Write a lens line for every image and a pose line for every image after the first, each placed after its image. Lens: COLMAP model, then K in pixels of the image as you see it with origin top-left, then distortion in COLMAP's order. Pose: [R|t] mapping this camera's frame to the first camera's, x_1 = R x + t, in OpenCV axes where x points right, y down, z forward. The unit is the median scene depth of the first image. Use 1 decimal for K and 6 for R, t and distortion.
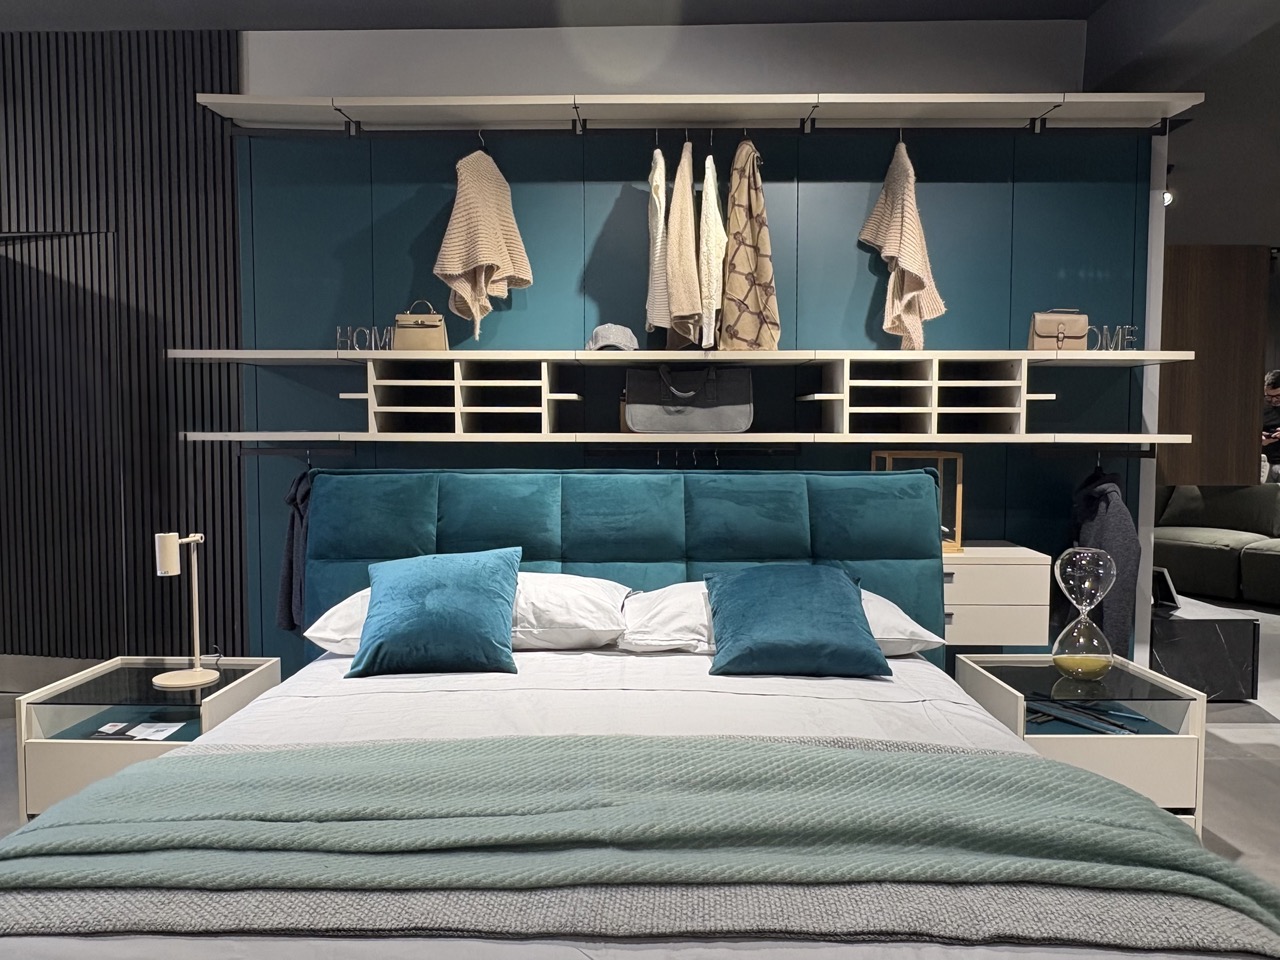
lens RADIAL K [[979.5, 0, 634.2], [0, 979.5, 476.8], [0, 0, 1]] dist [0.040943, -0.033678]
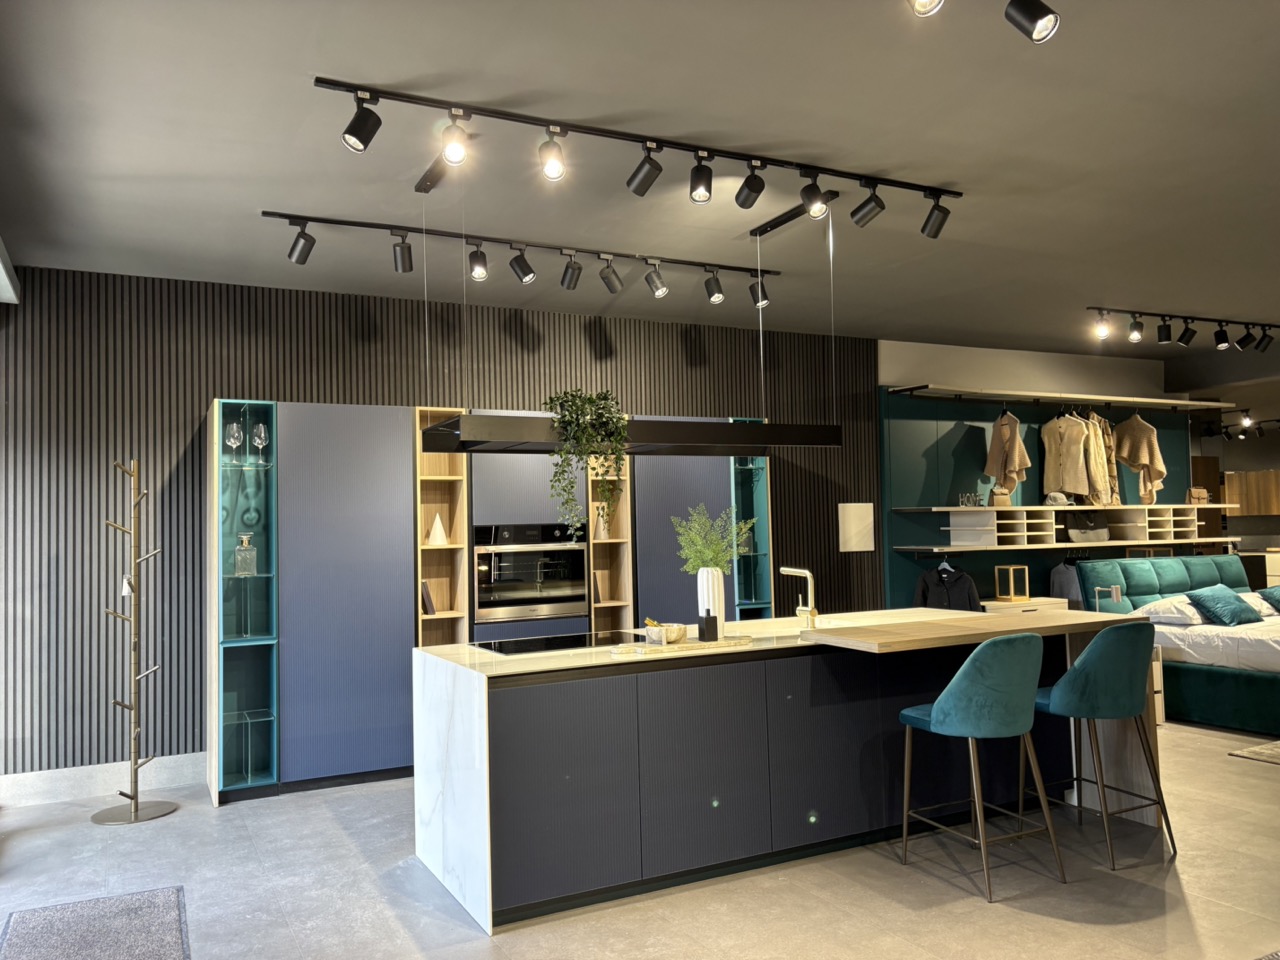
lens RADIAL K [[979.5, 0, 633.5], [0, 979.5, 474.3], [0, 0, 1]] dist [0.040943, -0.033678]
pose [[0.882307, 0.005194, 0.470645, -1.900567], [0.051333, 0.992912, -0.107192, -0.011592], [-0.467866, 0.118736, 0.875787, -0.470608]]
